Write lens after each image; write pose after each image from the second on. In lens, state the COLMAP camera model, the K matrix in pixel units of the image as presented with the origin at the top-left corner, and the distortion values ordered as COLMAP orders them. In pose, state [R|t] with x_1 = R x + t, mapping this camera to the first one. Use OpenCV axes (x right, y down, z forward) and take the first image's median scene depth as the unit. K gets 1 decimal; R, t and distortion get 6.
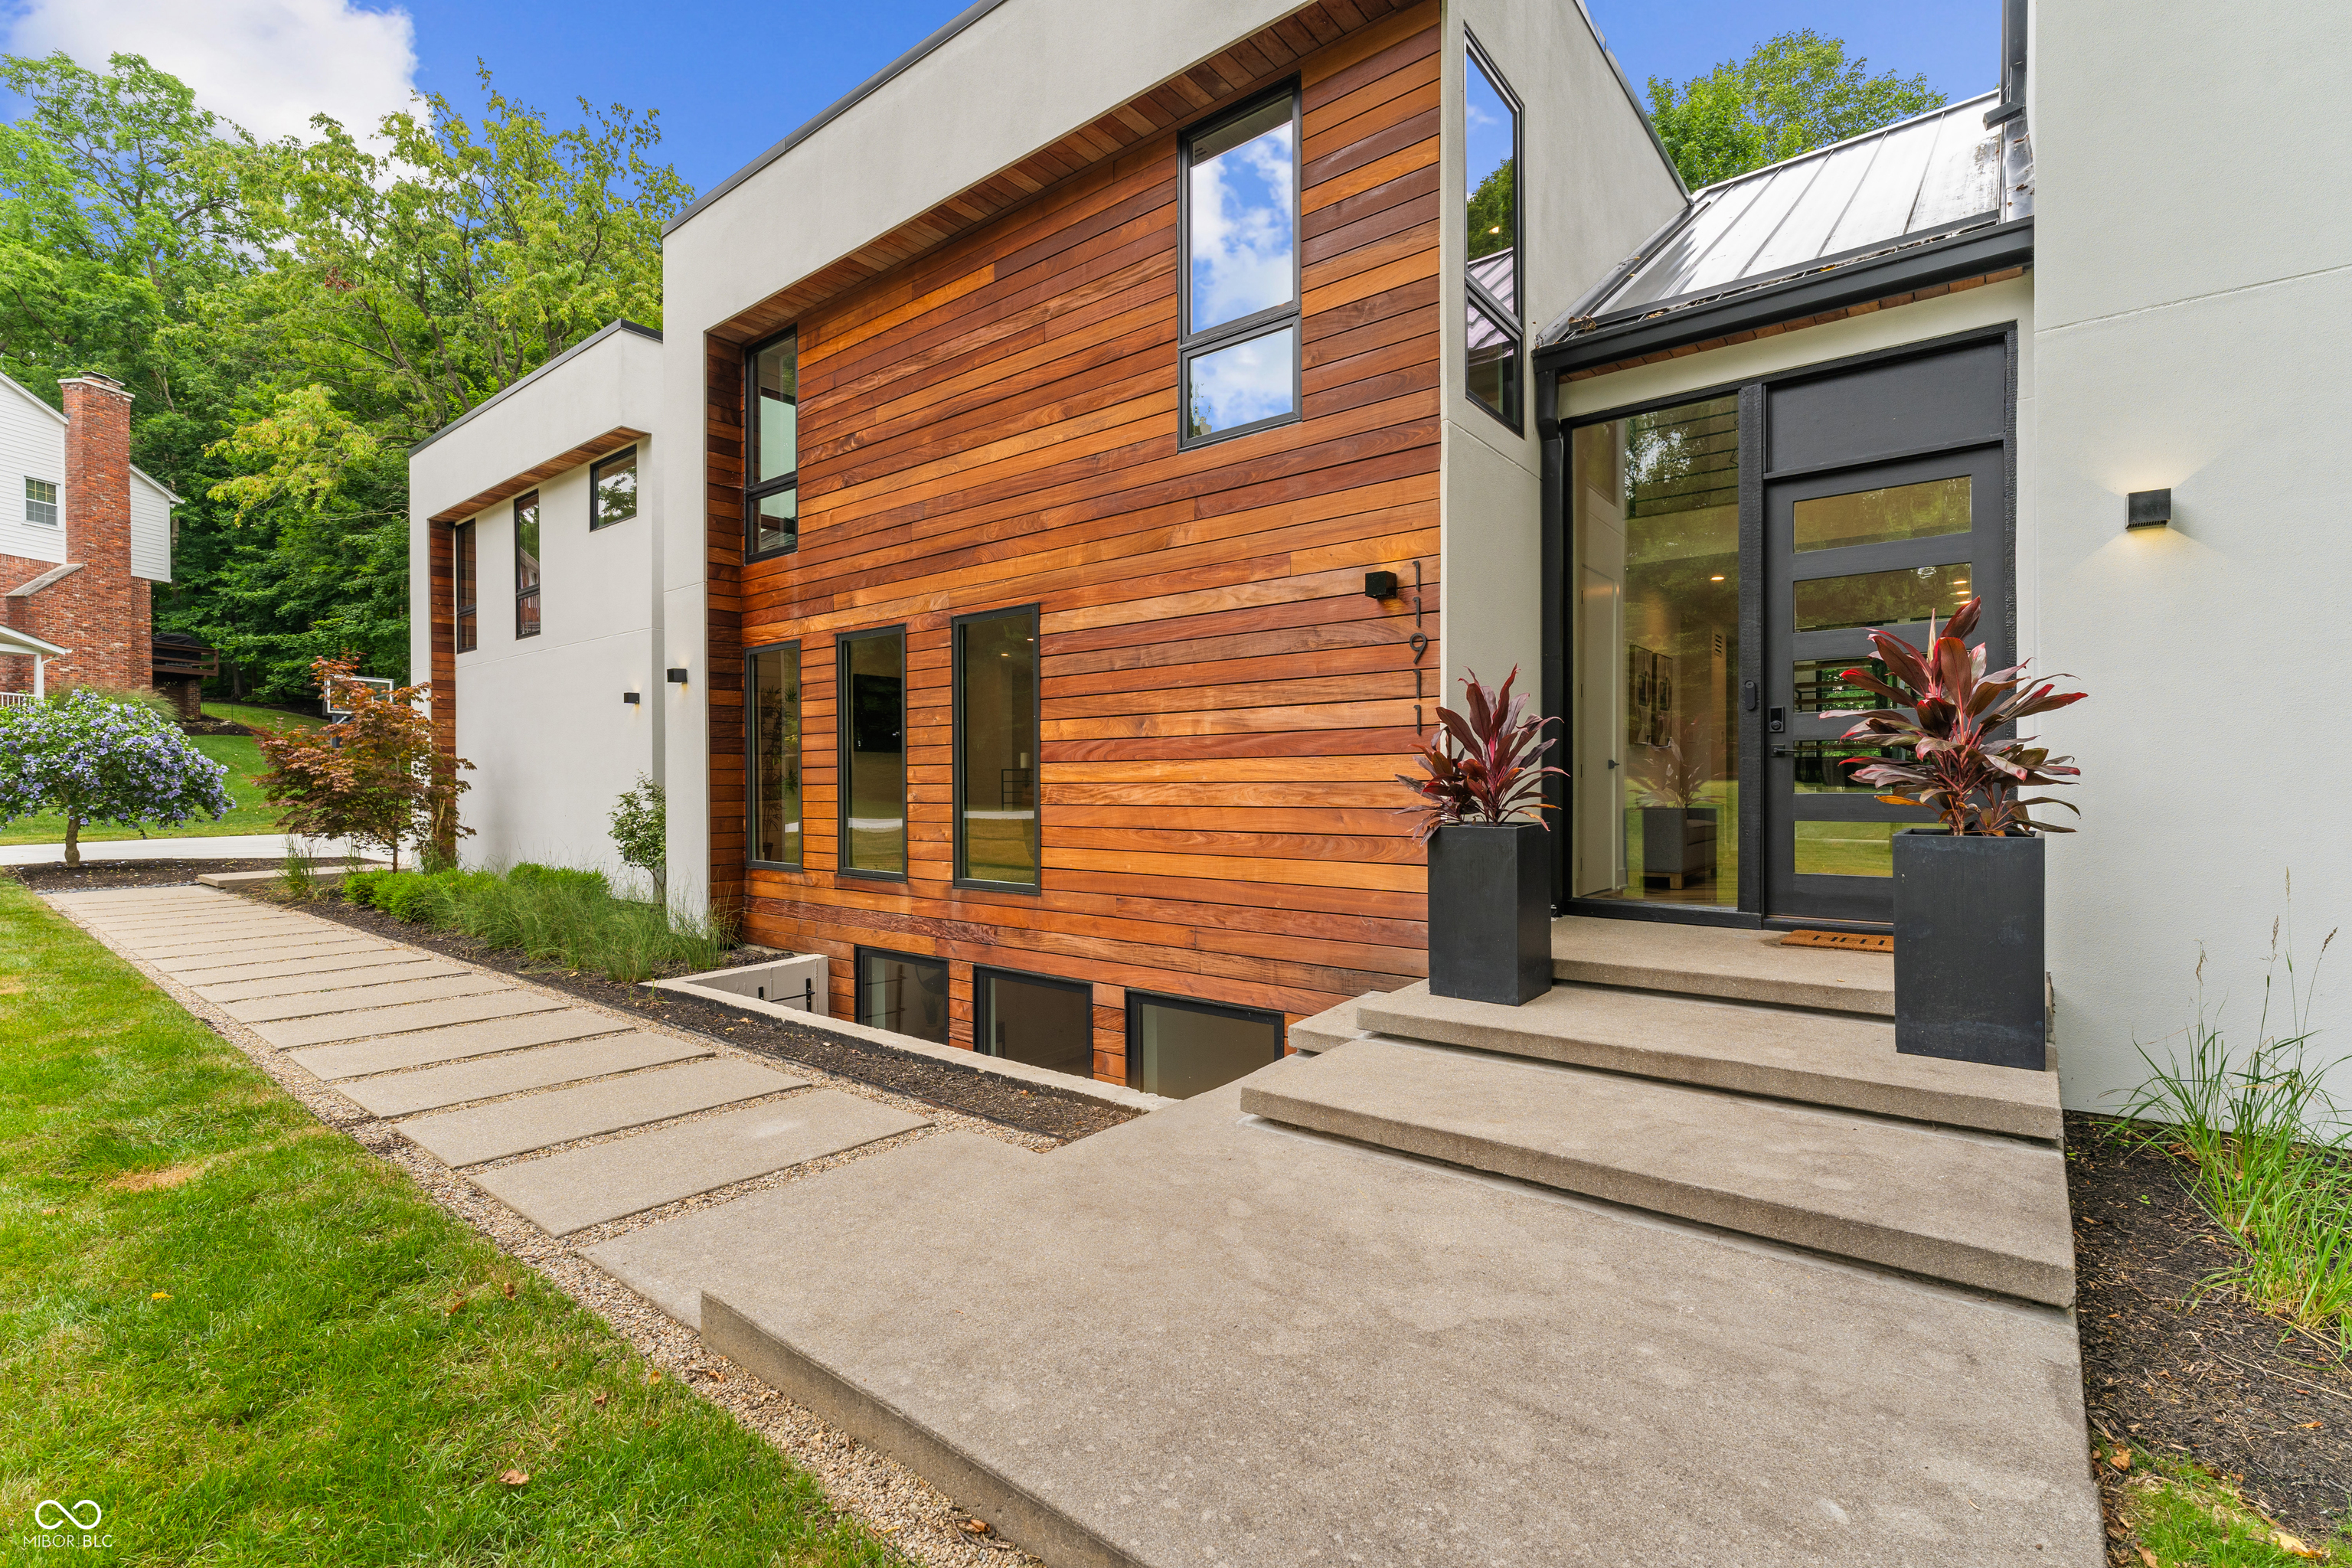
lens RADIAL K [[1063.1, 0, 1154.8], [0, 1063.1, 787.2], [0, 0, 1]] dist [-0.003202, 0.000945]
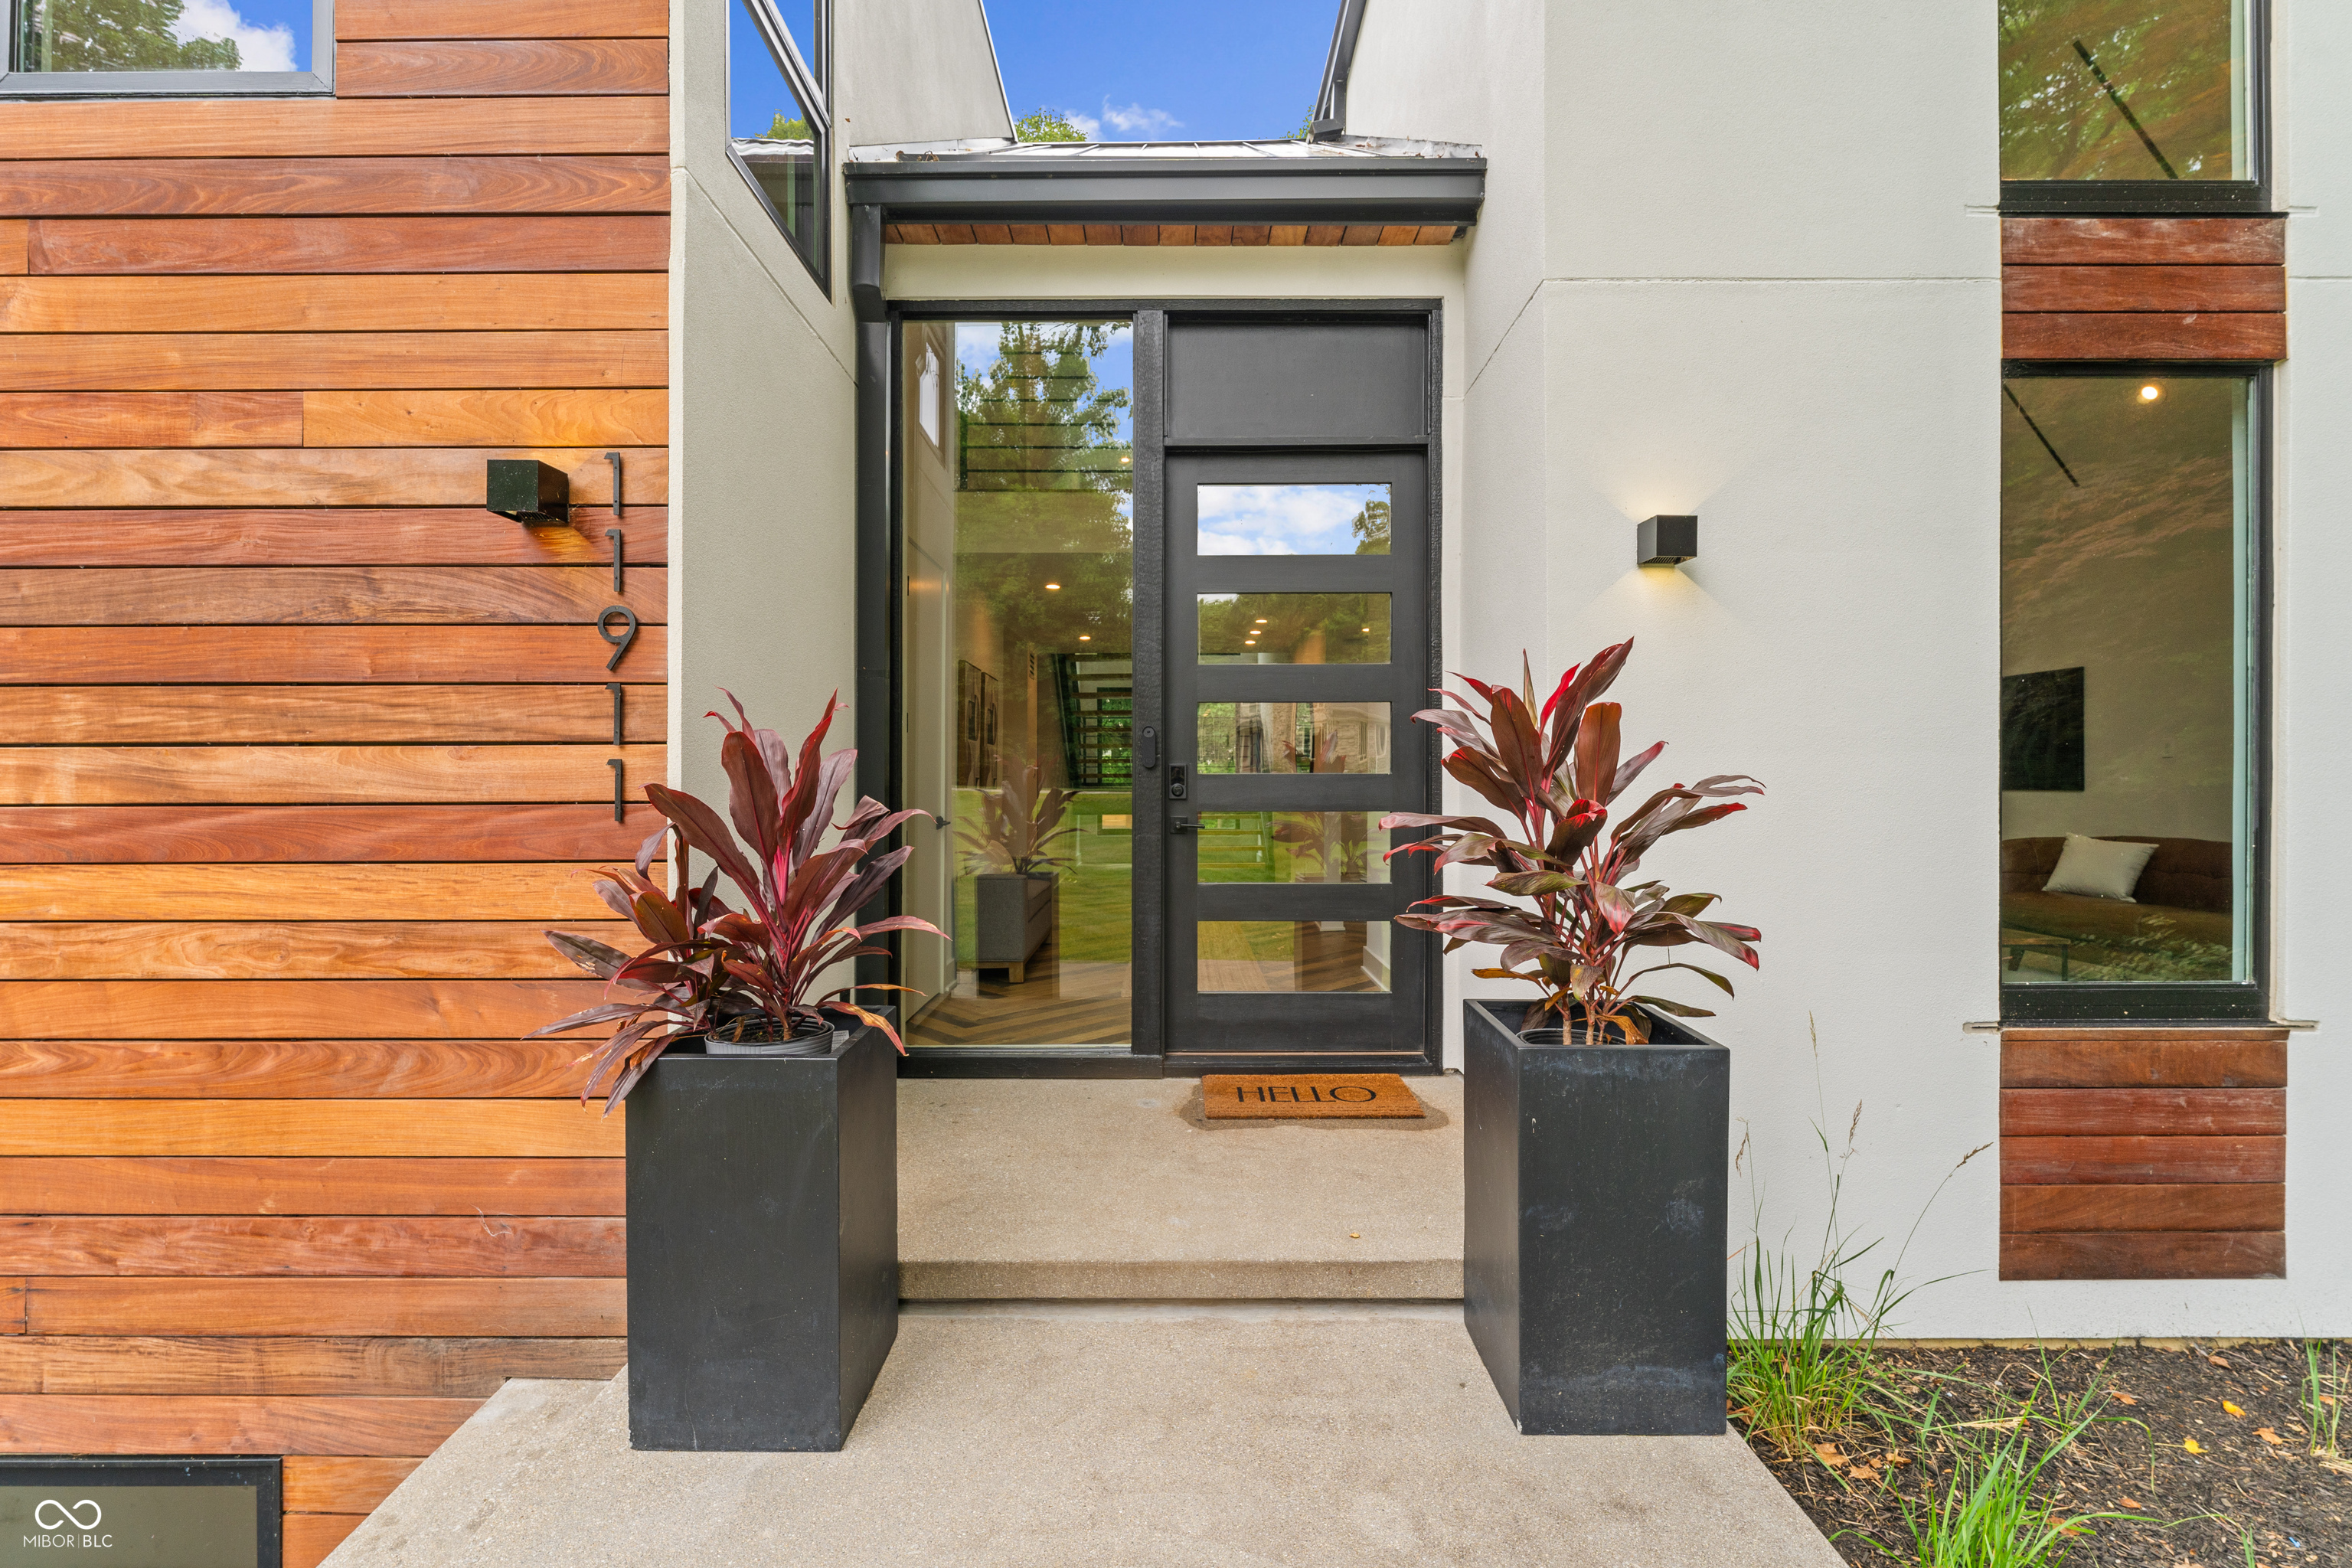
lens RADIAL K [[1026.7, 0, 1173.3], [0, 1026.7, 780.2], [0, 0, 1]] dist [-0.001030, -0.000520]
pose [[0.773905, 0.002700, 0.633296, 0.139503], [-0.000241, 0.999992, -0.003969, -0.061547], [-0.633301, 0.002919, 0.773900, 0.456829]]
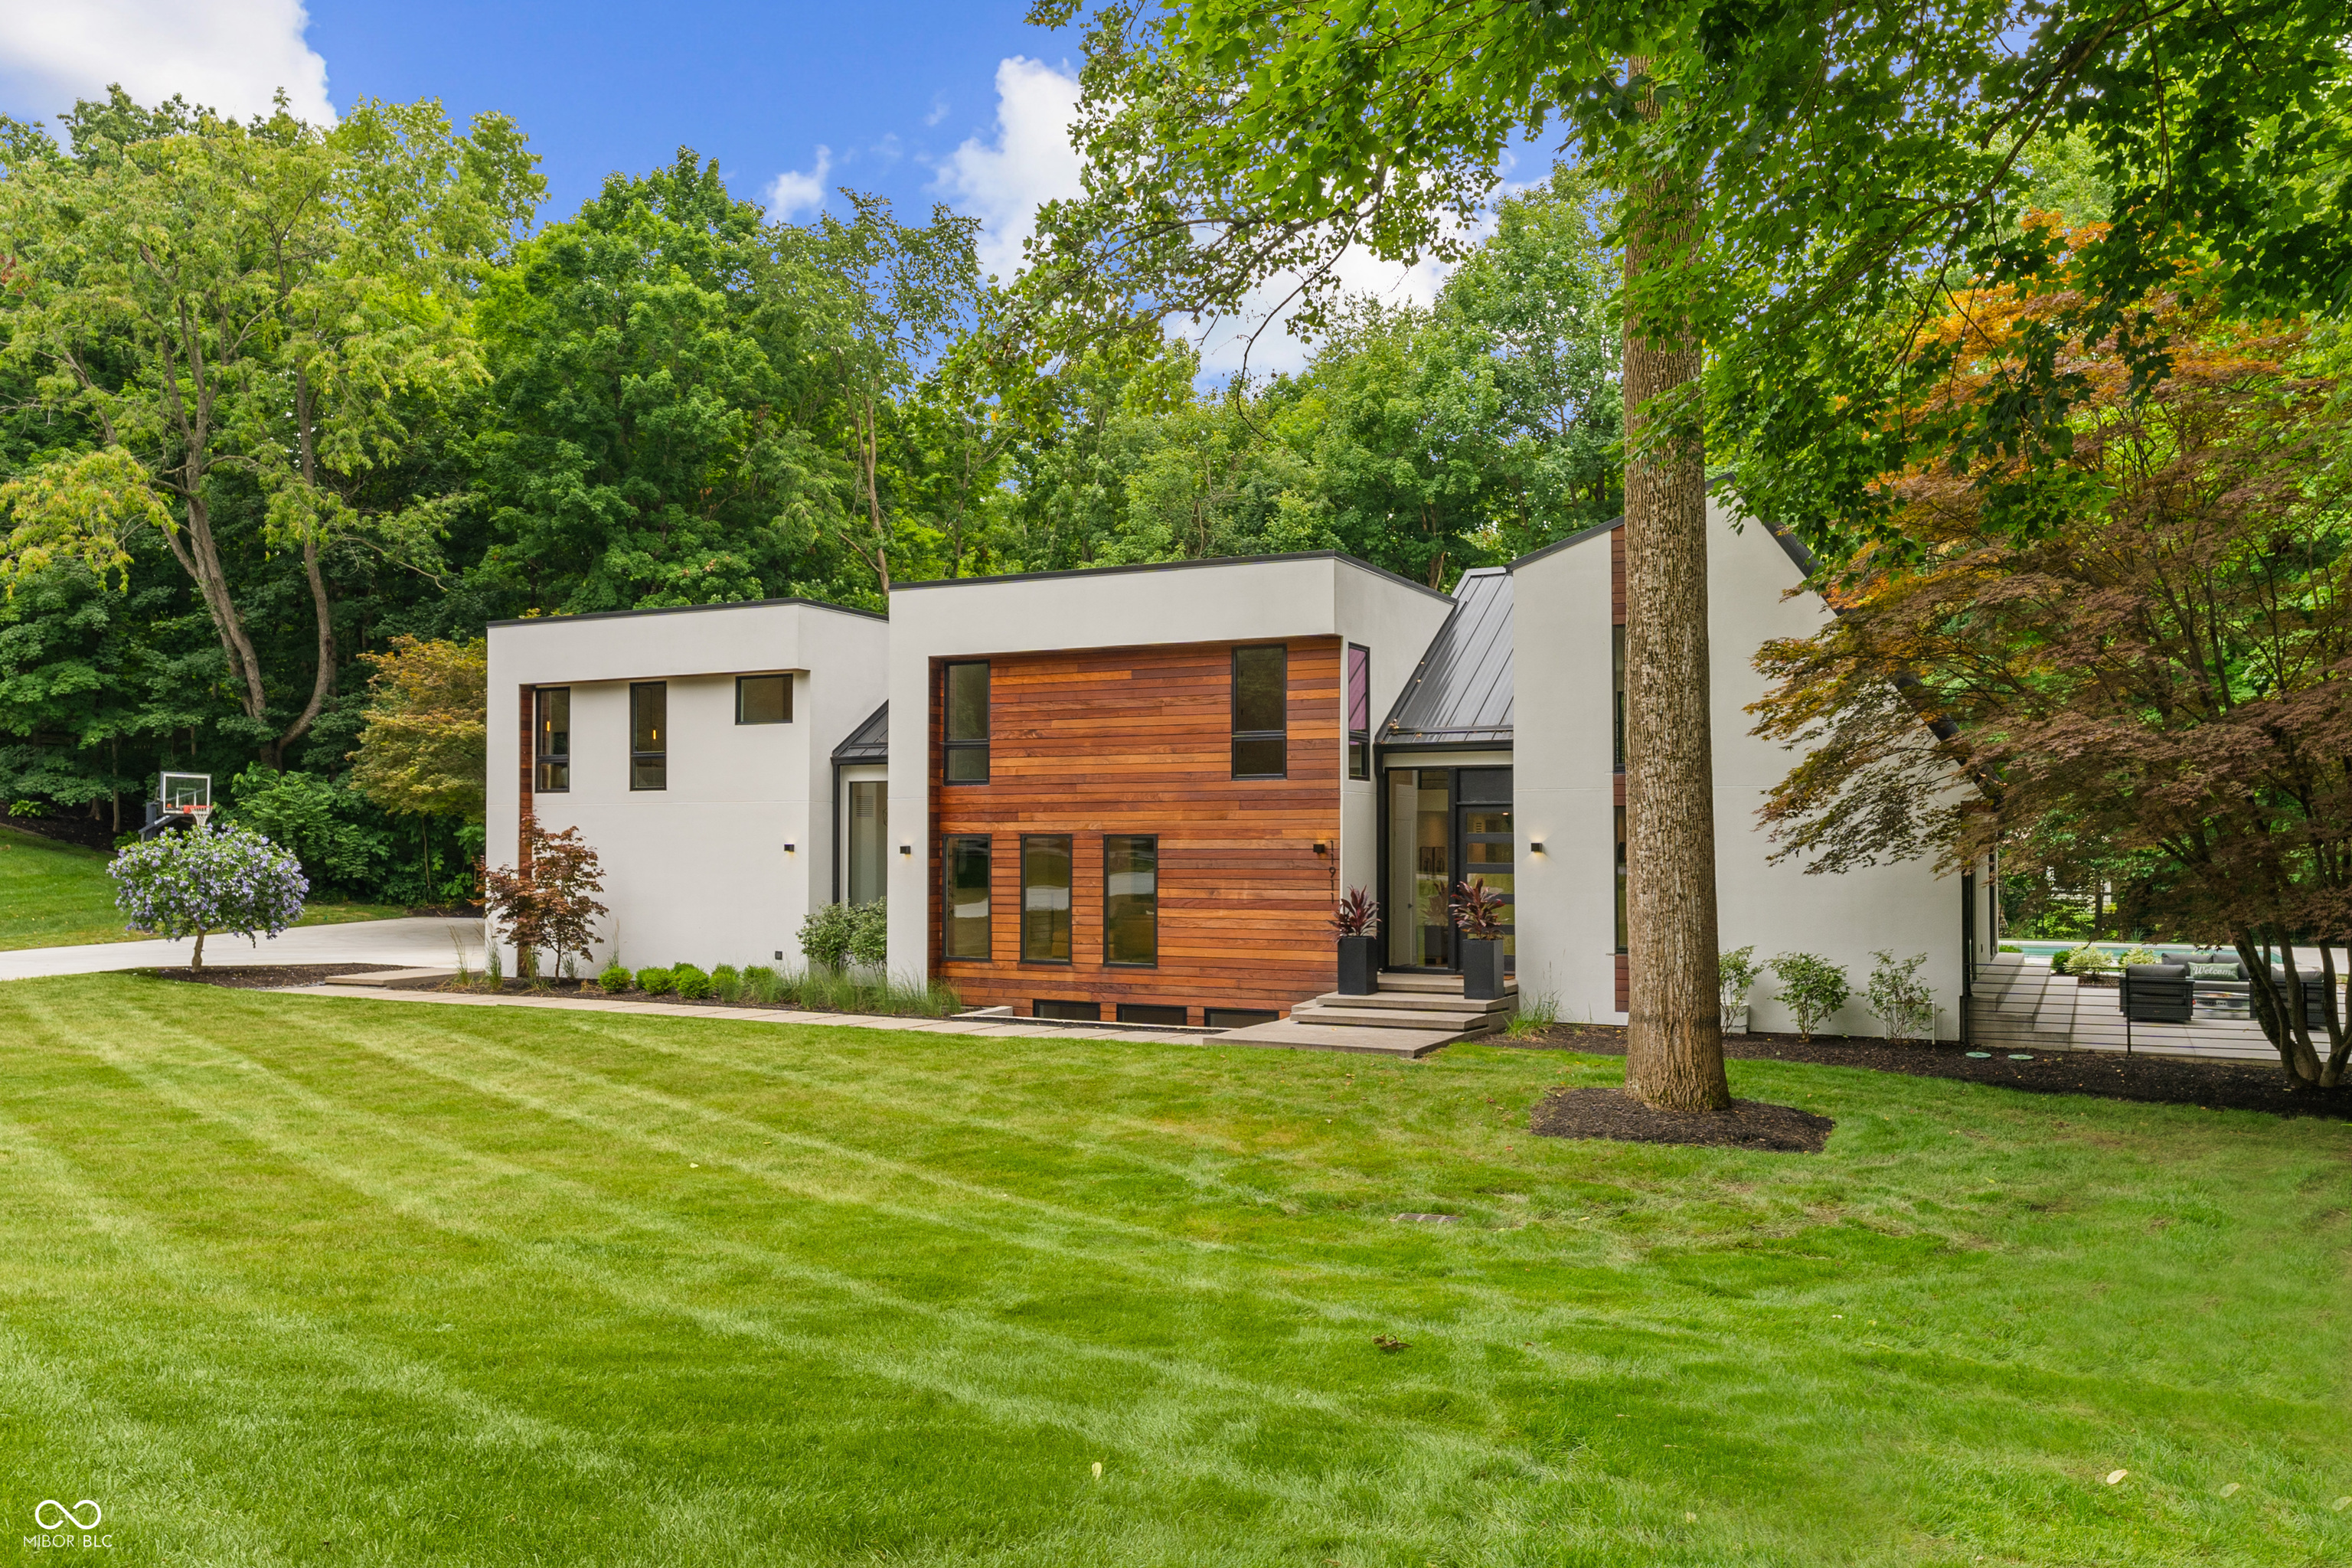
lens RADIAL K [[1817.8, 0, 1155.9], [0, 1817.8, 775.7], [0, 0, 1]] dist [0.008319, 0.002441]
pose [[0.977778, 0.012252, 0.209283, -1.092833], [-0.003880, 0.999177, -0.040370, -0.174373], [-0.209605, 0.038661, 0.977021, -3.234866]]
